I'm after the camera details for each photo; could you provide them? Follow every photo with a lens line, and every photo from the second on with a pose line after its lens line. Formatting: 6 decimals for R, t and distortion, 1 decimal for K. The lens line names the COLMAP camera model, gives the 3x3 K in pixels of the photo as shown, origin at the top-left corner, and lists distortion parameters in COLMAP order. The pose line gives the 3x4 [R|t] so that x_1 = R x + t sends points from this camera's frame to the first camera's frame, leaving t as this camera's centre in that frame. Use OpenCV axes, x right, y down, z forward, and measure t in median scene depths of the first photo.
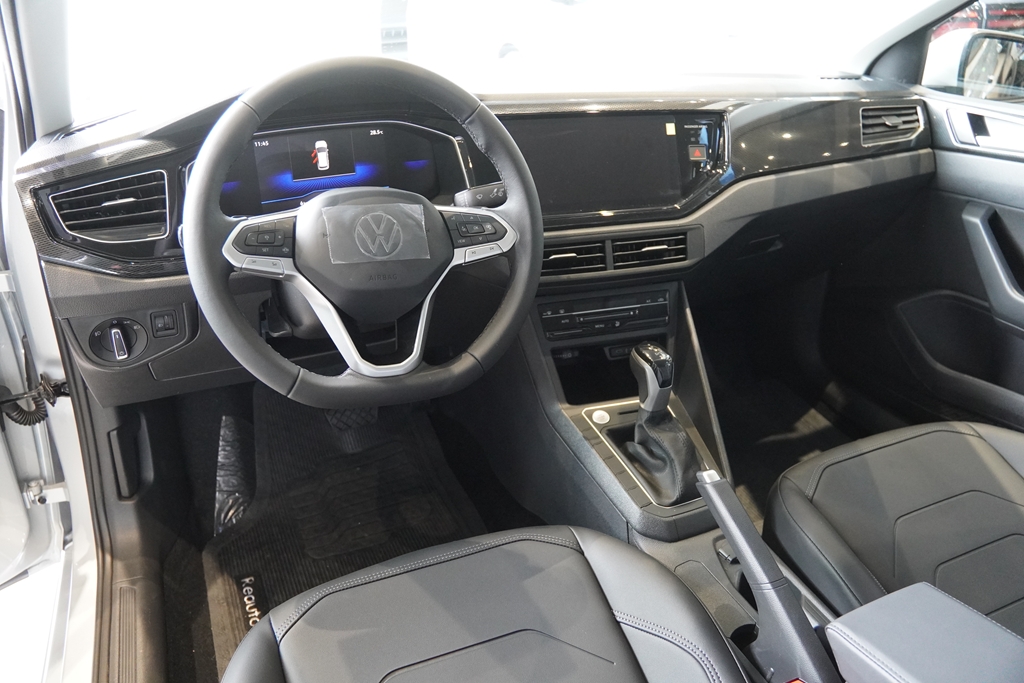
lens RADIAL K [[766.0, 0, 512.0], [0, 766.0, 341.5], [0, 0, 1]] dist [-0.147625, 0.108396]
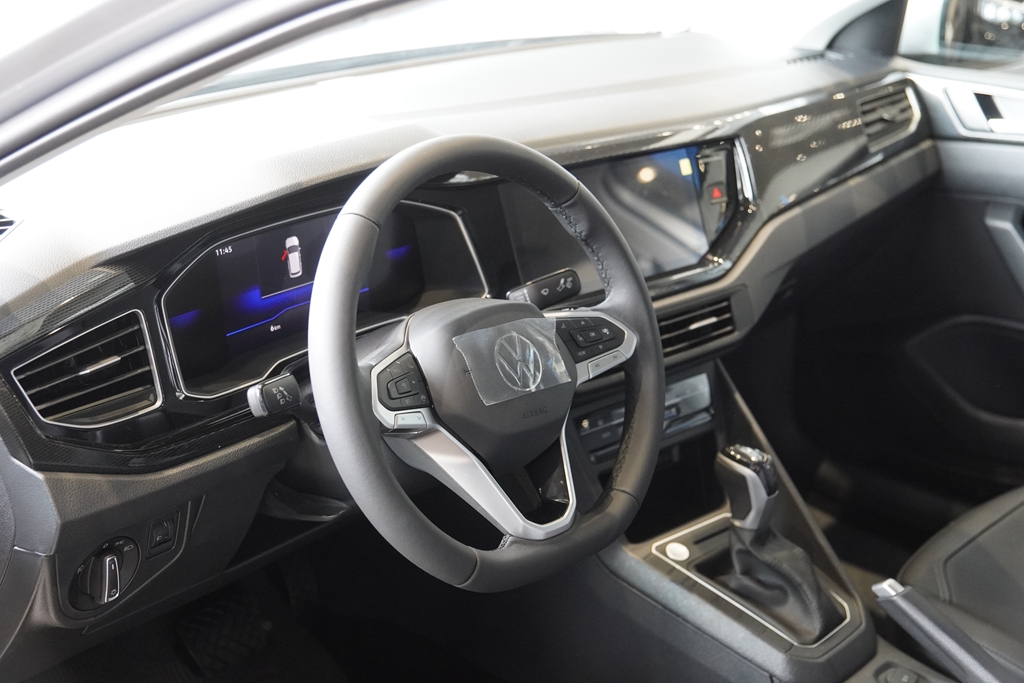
lens RADIAL K [[1399.3, 0, 512.0], [0, 1399.3, 341.5], [0, 0, 1]] dist [0.145958, 0.054791]
pose [[0.917074, -0.139518, 0.373511, -0.536730], [0.170591, 0.984006, -0.051292, -0.063967], [-0.360381, 0.110756, 0.926207, -0.265012]]
